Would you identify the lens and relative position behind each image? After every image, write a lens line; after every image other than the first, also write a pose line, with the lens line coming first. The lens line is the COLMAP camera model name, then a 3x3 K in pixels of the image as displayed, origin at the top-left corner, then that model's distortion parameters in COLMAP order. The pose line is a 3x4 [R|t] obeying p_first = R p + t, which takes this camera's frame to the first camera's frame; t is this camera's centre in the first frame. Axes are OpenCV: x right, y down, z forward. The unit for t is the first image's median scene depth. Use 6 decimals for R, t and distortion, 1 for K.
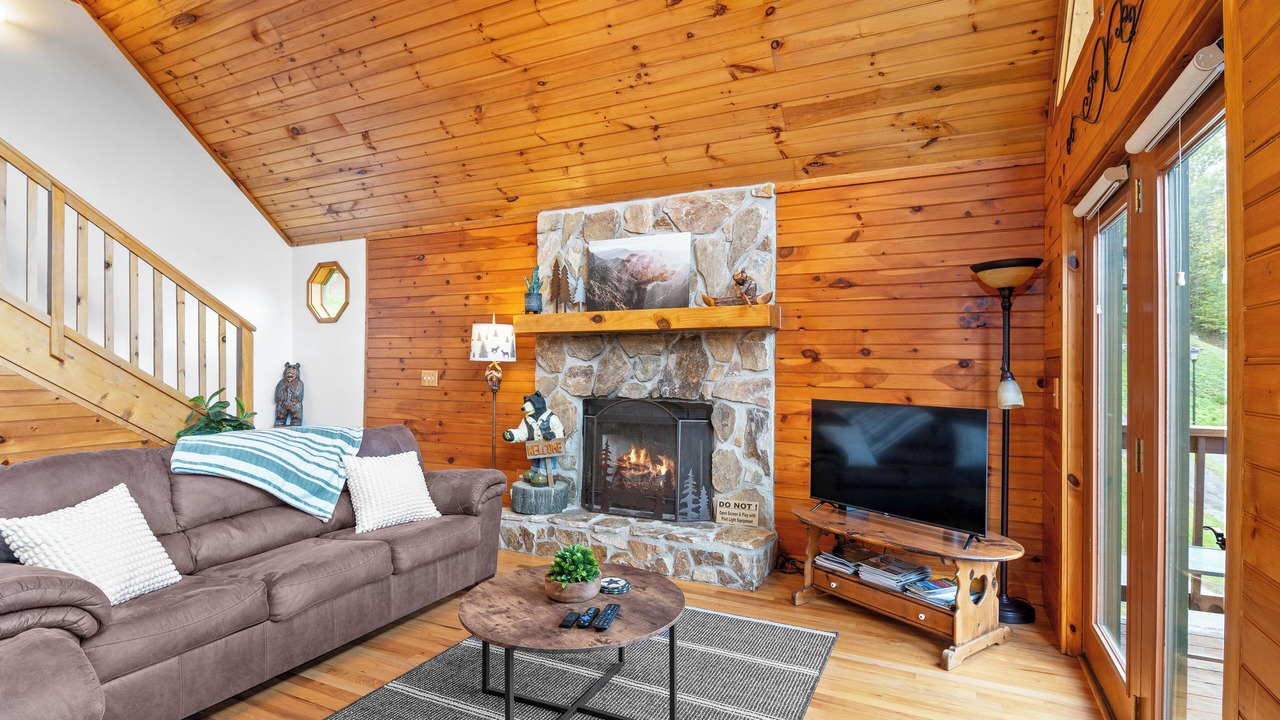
lens RADIAL K [[625.7, 0, 639.9], [0, 625.7, 362.5], [0, 0, 1]] dist [0.002128, -0.009115]
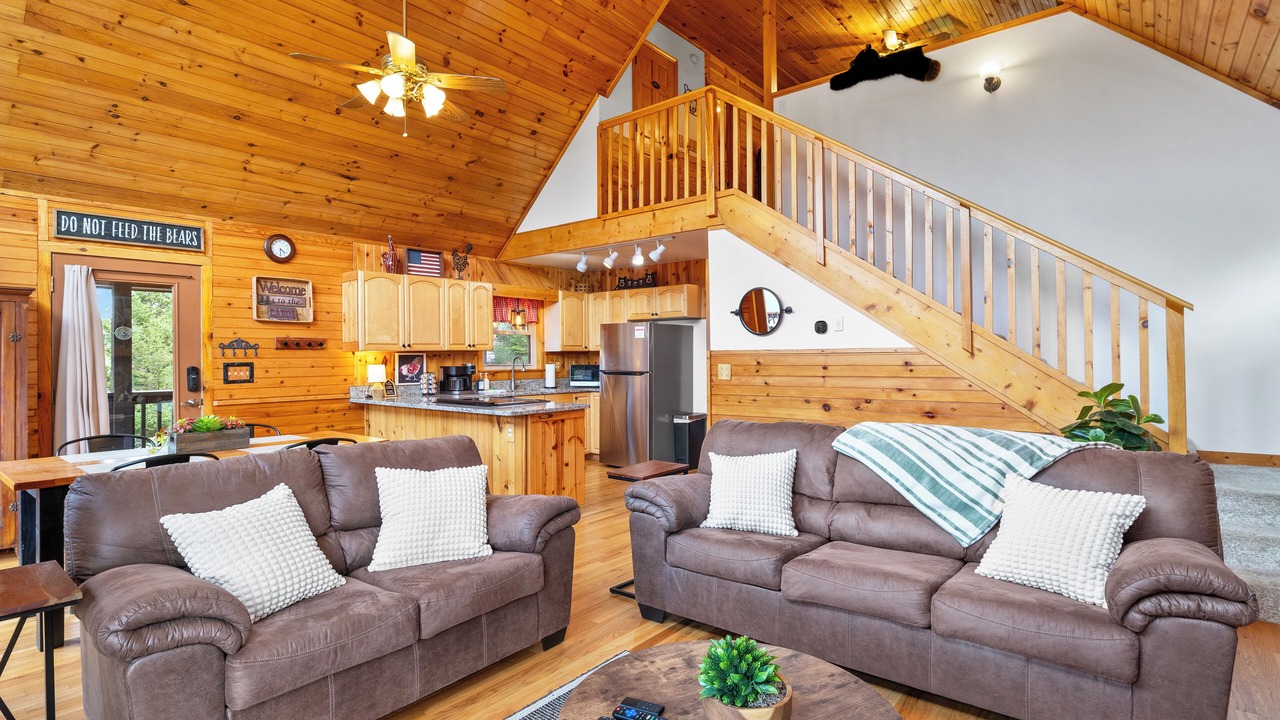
lens RADIAL K [[625.7, 0, 639.2], [0, 625.7, 360.6], [0, 0, 1]] dist [0.002128, -0.009115]
pose [[-0.228561, 0.002004, -0.973528, 0.320420], [0.011232, 0.999937, -0.000579, 0.005152], [0.973465, -0.011067, -0.228569, 0.626561]]
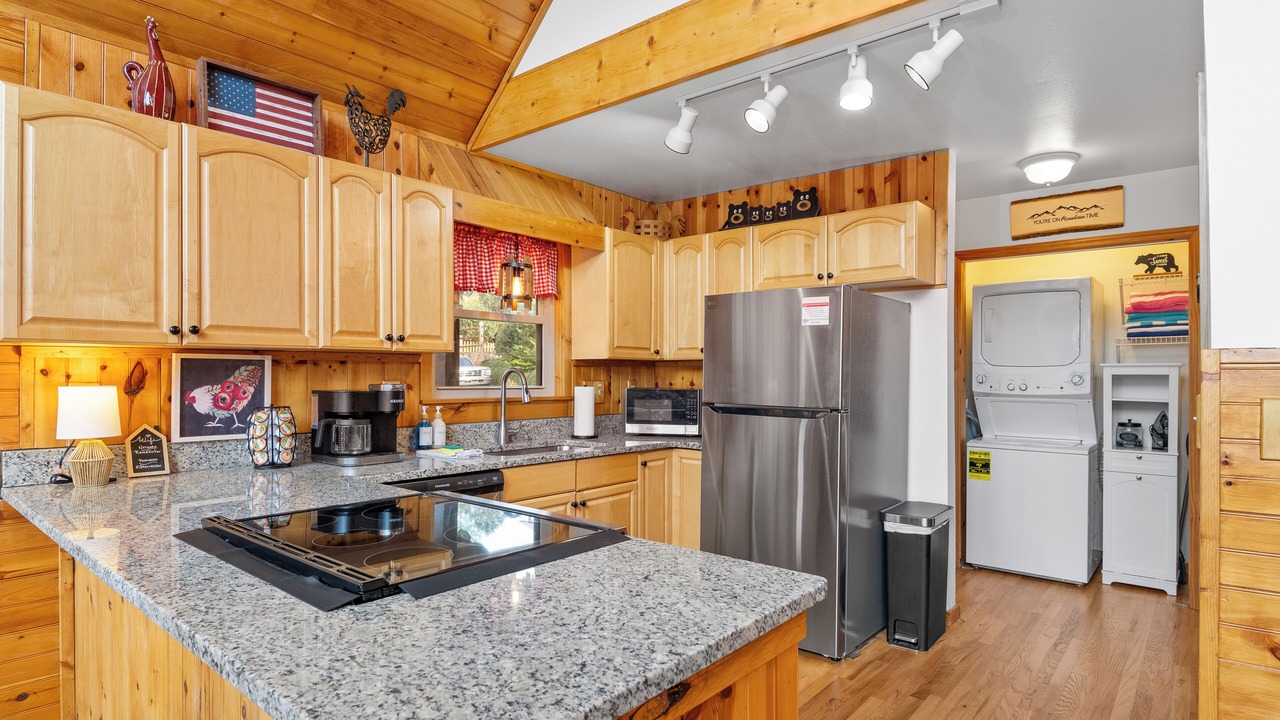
lens RADIAL K [[673.5, 0, 649.6], [0, 673.5, 377.7], [0, 0, 1]] dist [0.000853, -0.000474]
pose [[-0.230604, -0.003536, -0.973041, -0.685079], [0.001521, 0.999991, -0.003994, 0.003315], [0.973047, -0.002401, -0.230596, 0.184629]]
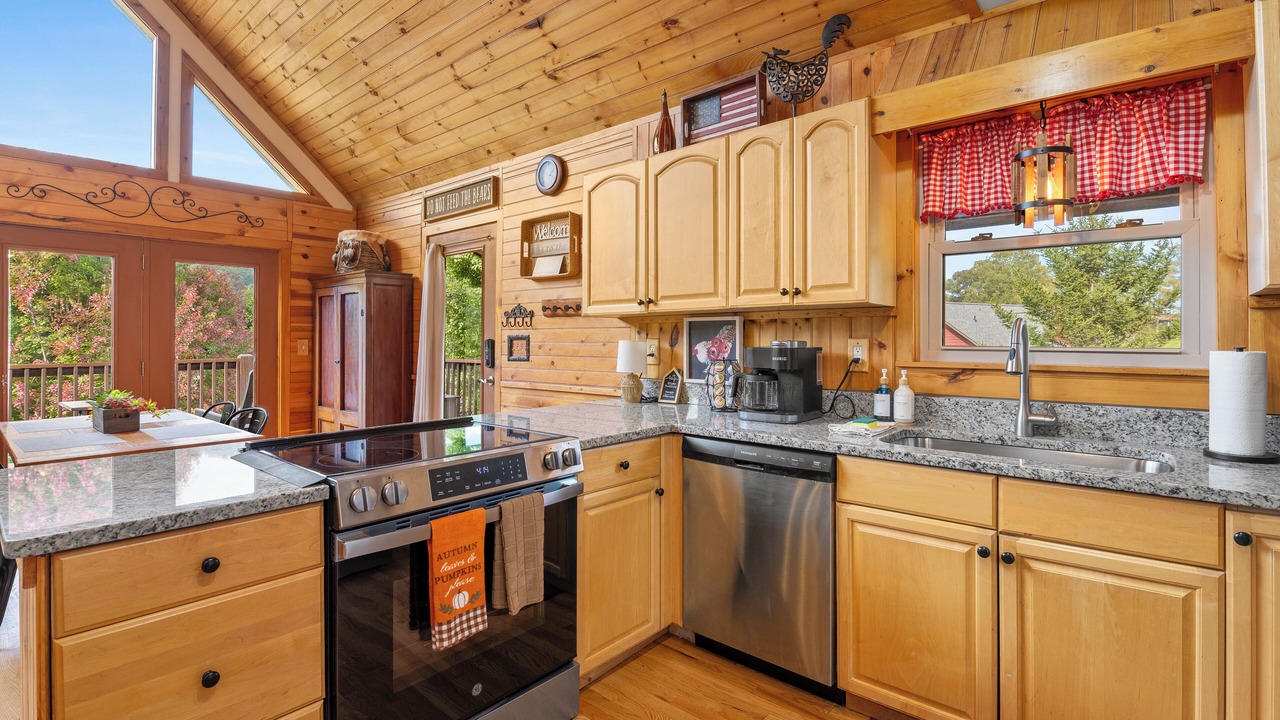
lens RADIAL K [[598.8, 0, 634.8], [0, 598.8, 335.7], [0, 0, 1]] dist [-0.006716, -0.005970]
pose [[-0.966356, -0.005445, 0.257149, -1.383894], [-0.008373, 0.999912, -0.010293, 0.009542], [-0.257071, -0.012100, -0.966317, 0.390130]]
